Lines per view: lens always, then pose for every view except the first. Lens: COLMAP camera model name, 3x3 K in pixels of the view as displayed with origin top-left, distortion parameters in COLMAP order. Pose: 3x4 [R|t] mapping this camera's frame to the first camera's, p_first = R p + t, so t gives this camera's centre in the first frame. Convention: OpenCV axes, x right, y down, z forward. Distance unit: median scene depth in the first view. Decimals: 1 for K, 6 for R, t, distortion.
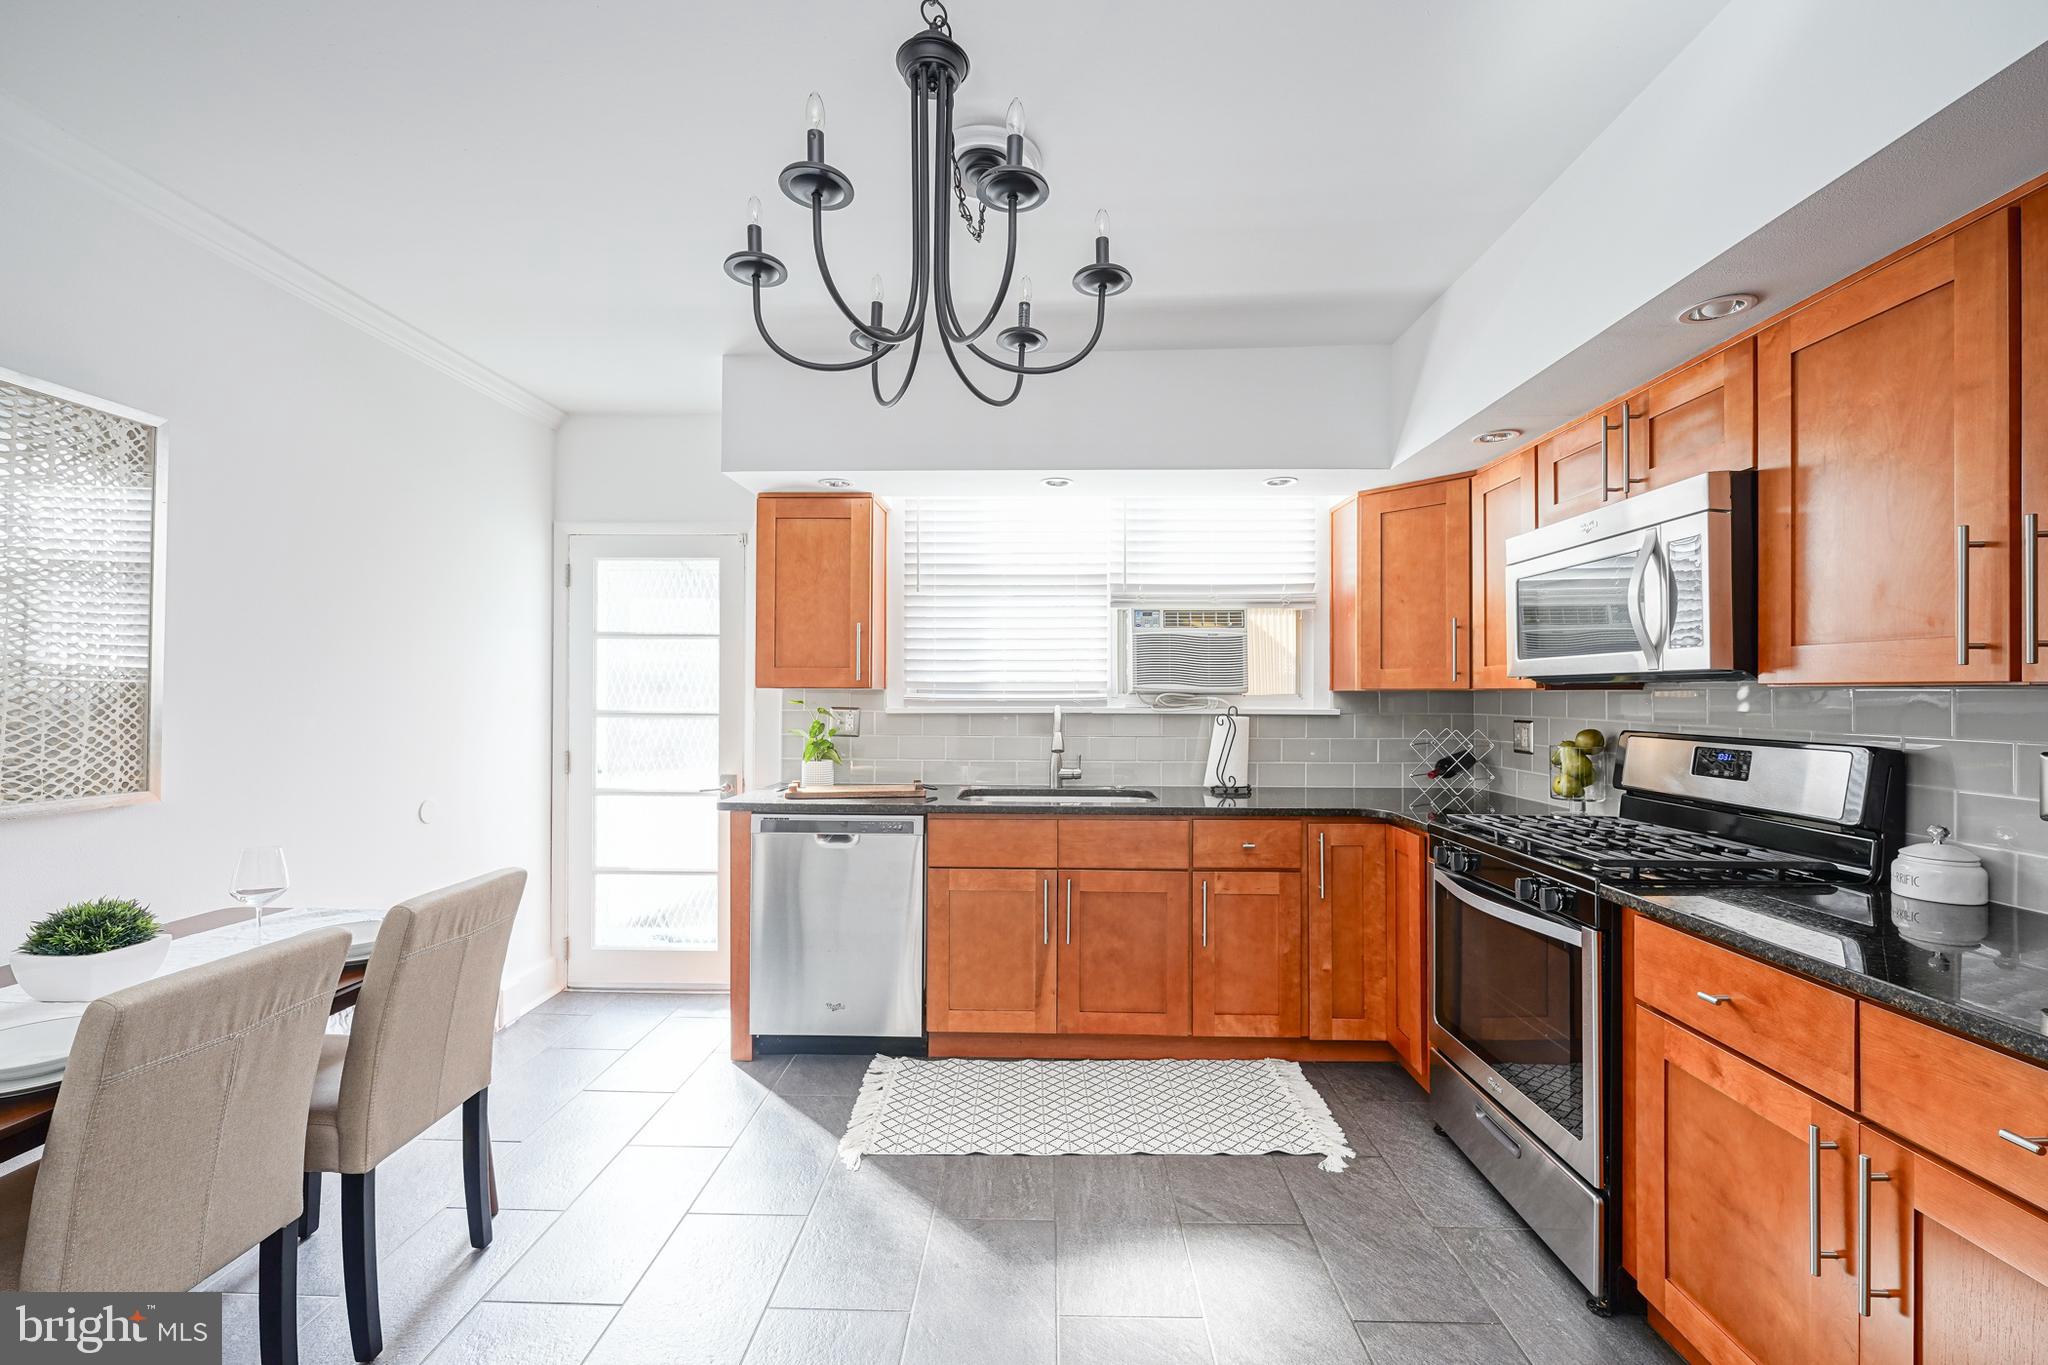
lens RADIAL K [[840.9, 0, 1032.5], [0, 840.9, 693.8], [0, 0, 1]] dist [-0.001437, 0.000446]
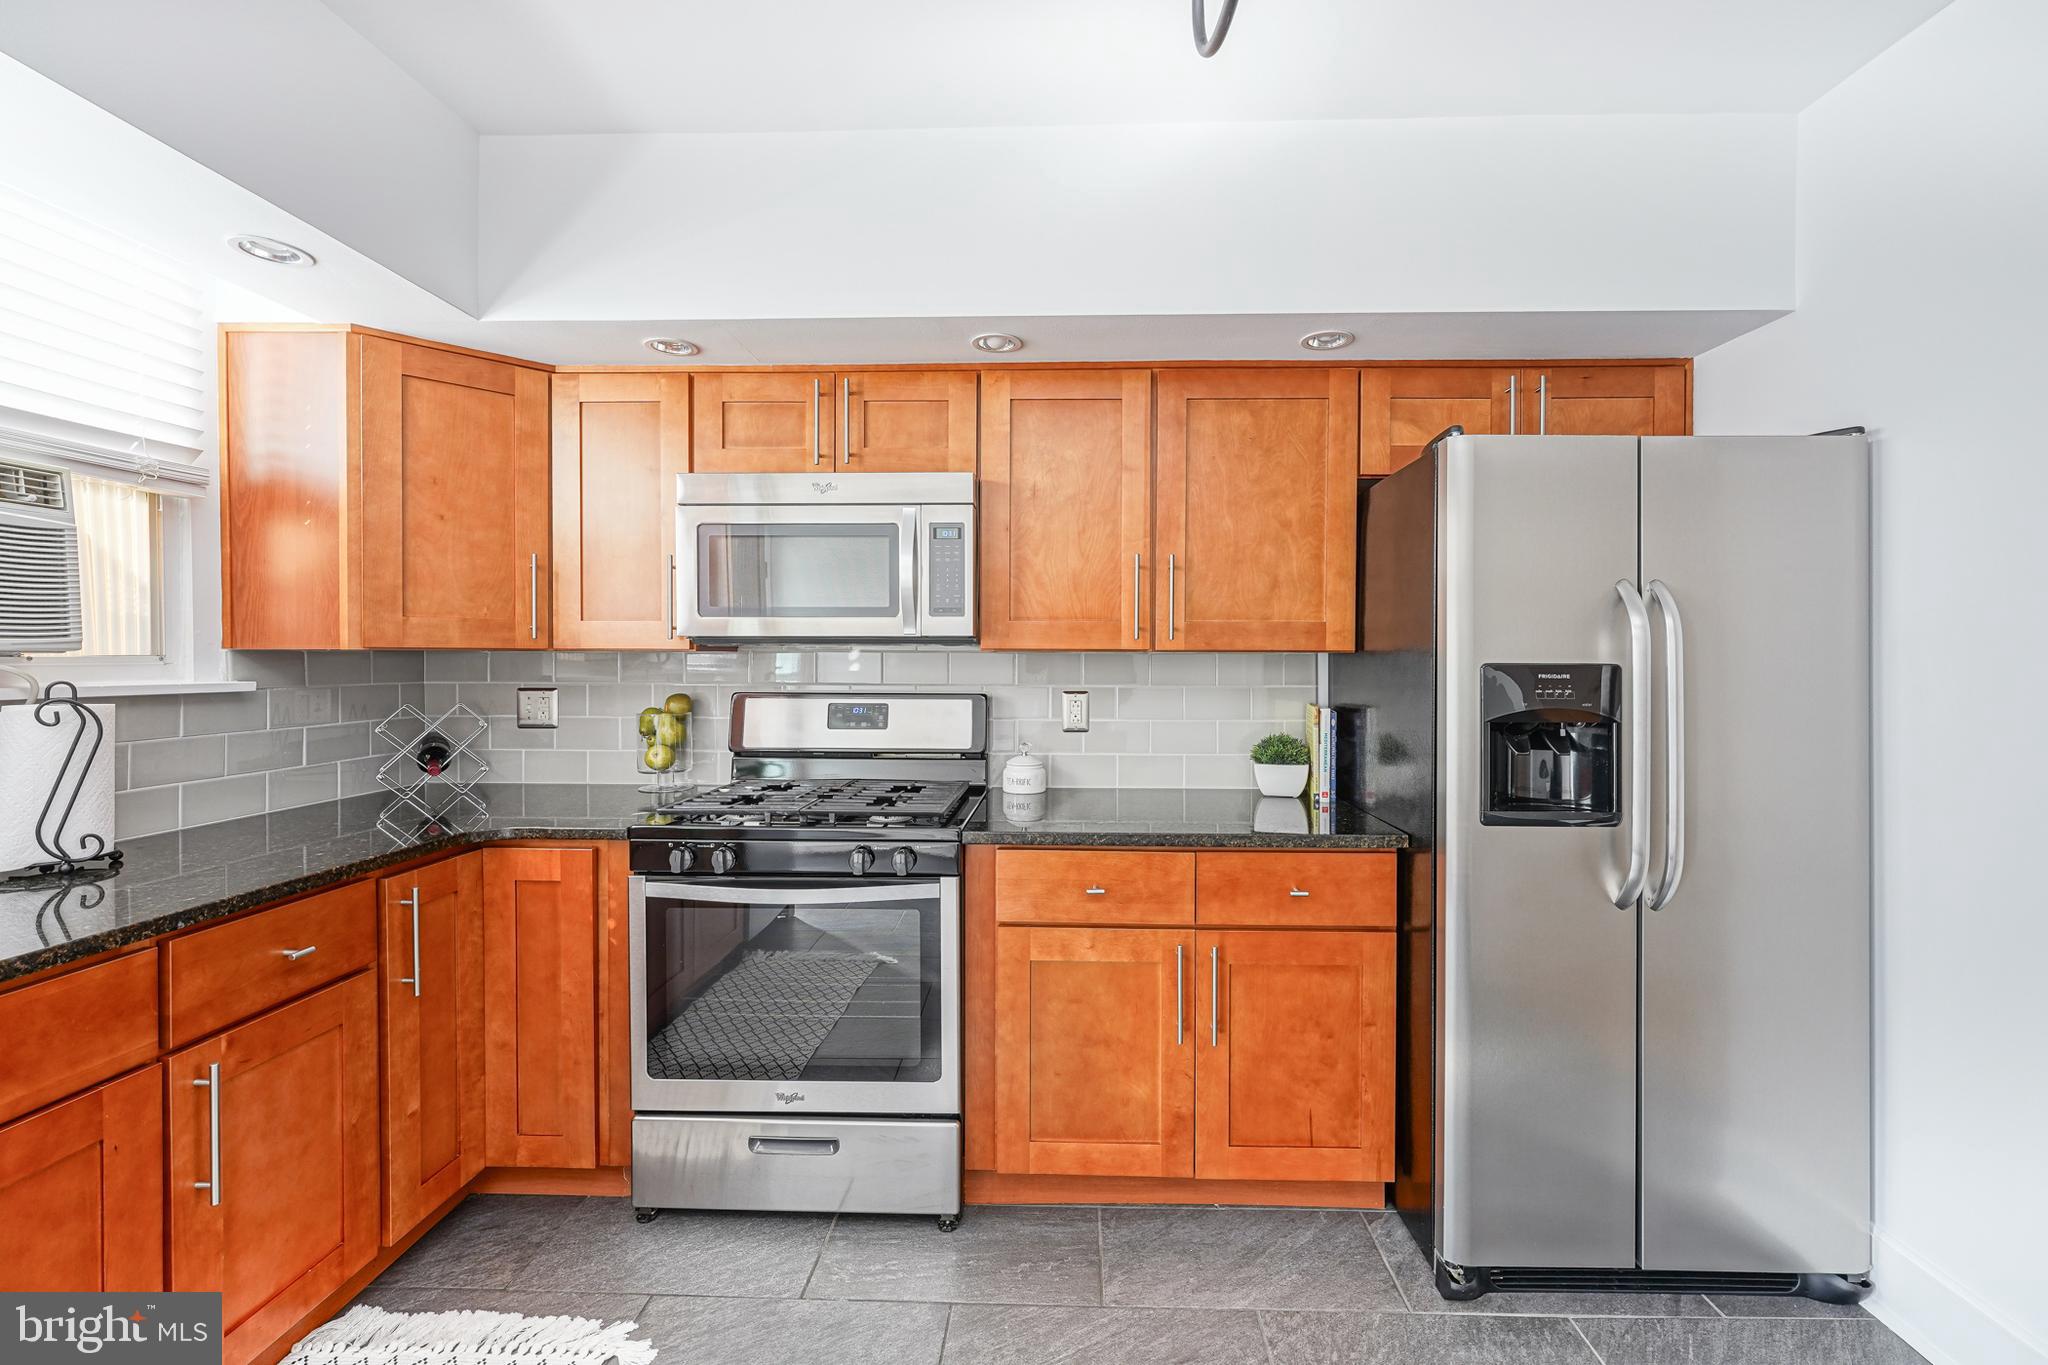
lens RADIAL K [[840.9, 0, 1045.1], [0, 840.9, 666.4], [0, 0, 1]] dist [-0.001437, 0.000446]
pose [[0.006478, -0.012856, 0.999896, -0.235747], [-0.002178, 0.999915, 0.012870, -0.000603], [-0.999977, -0.002261, 0.006450, 0.516785]]
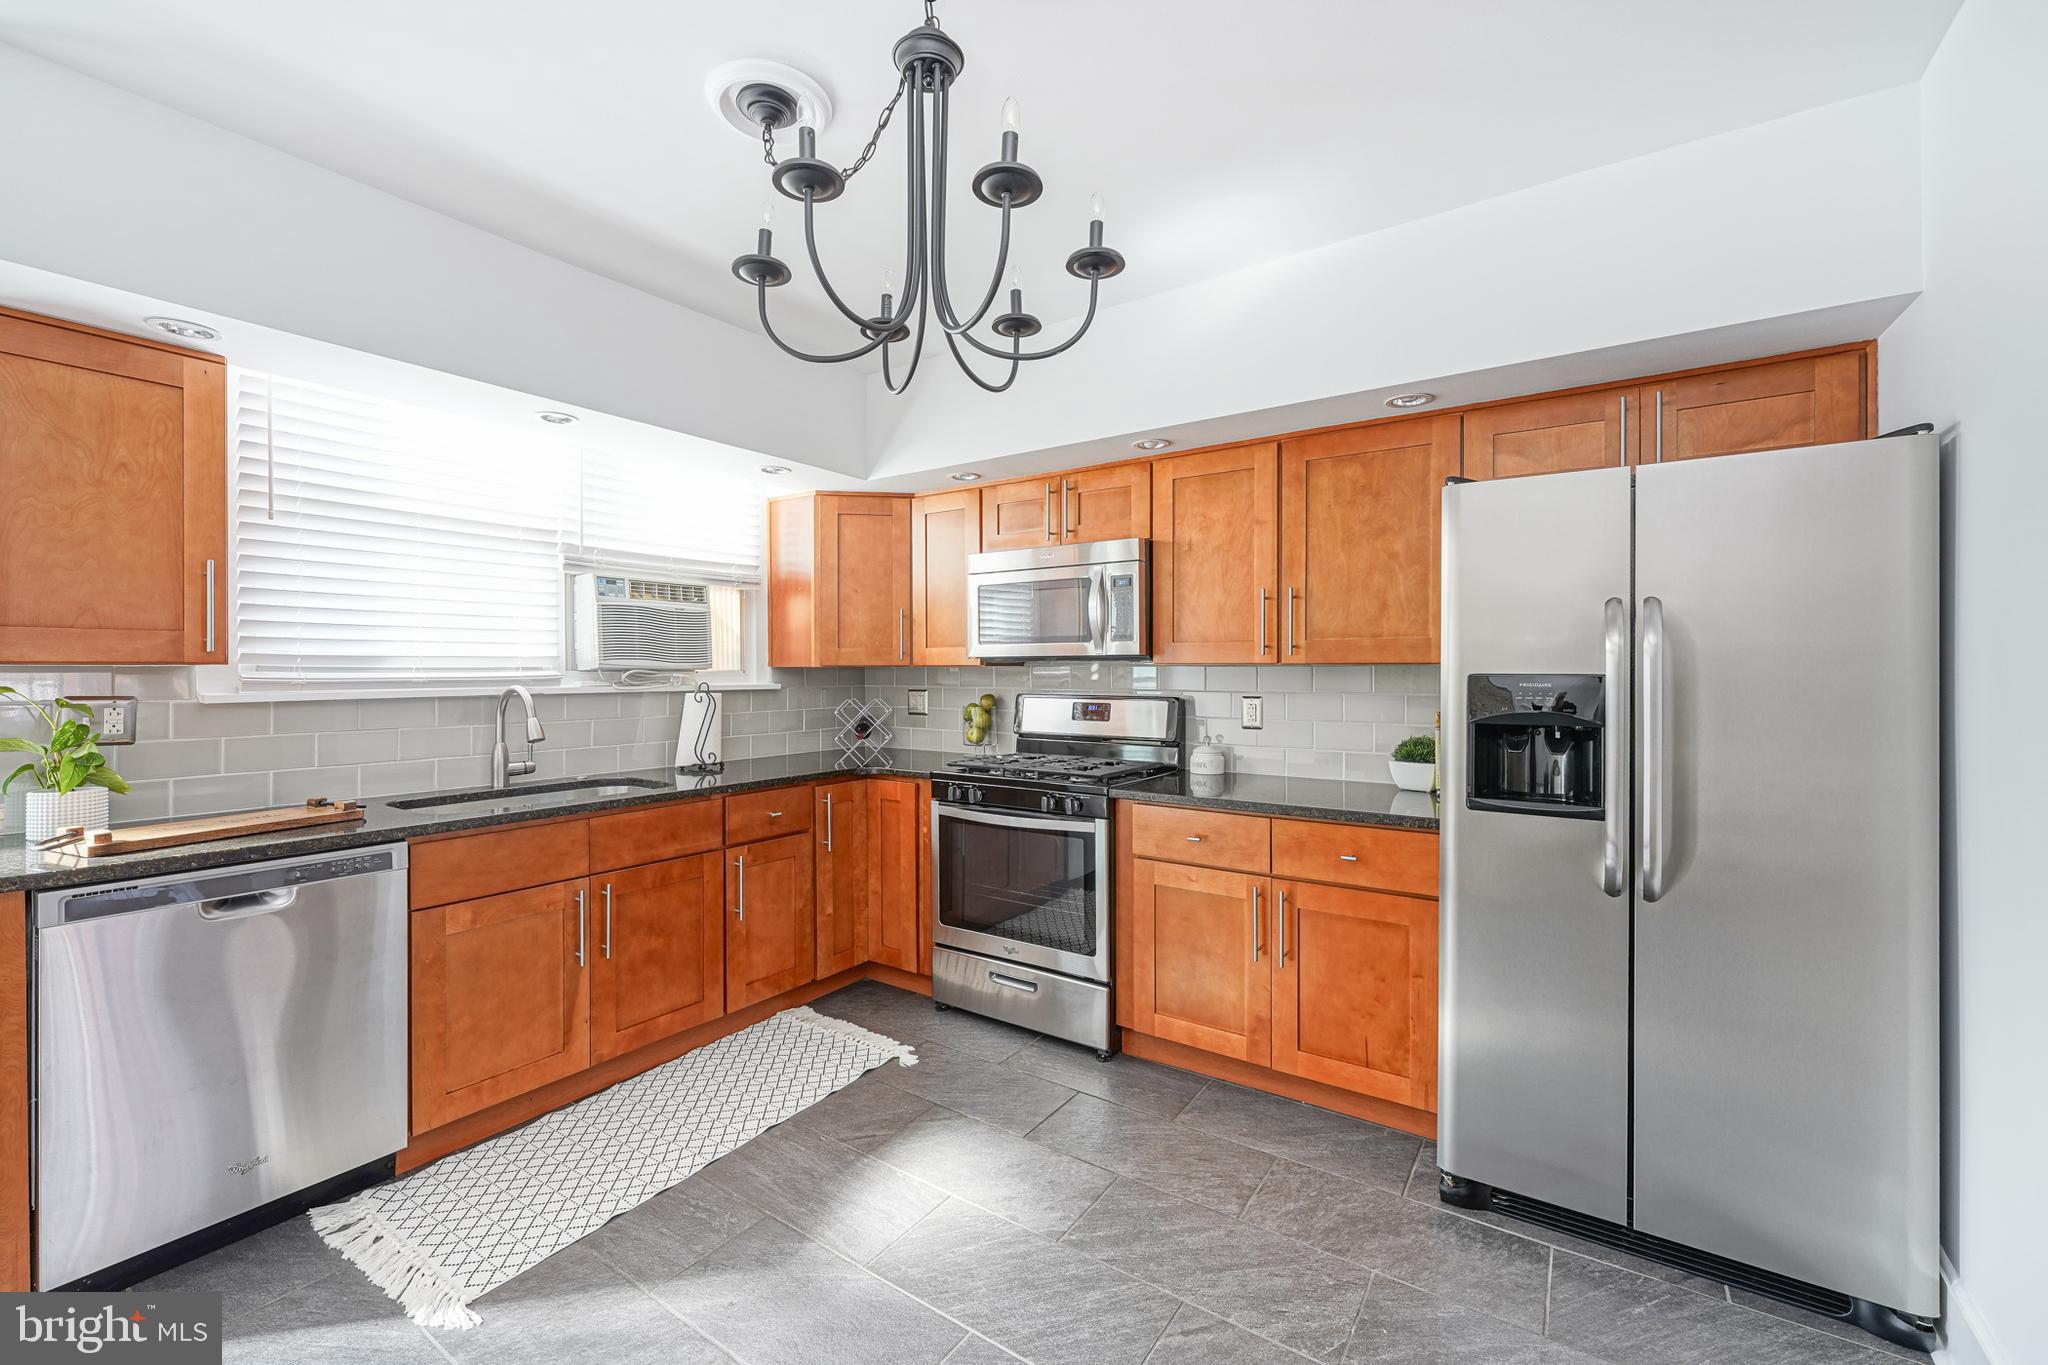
lens RADIAL K [[840.9, 0, 1018.5], [0, 840.9, 676.5], [0, 0, 1]] dist [-0.001437, 0.000446]
pose [[0.548702, -0.011065, 0.835945, -0.431502], [0.003169, 0.999933, 0.011155, -0.002745], [-0.836012, -0.003472, 0.548700, 0.160179]]
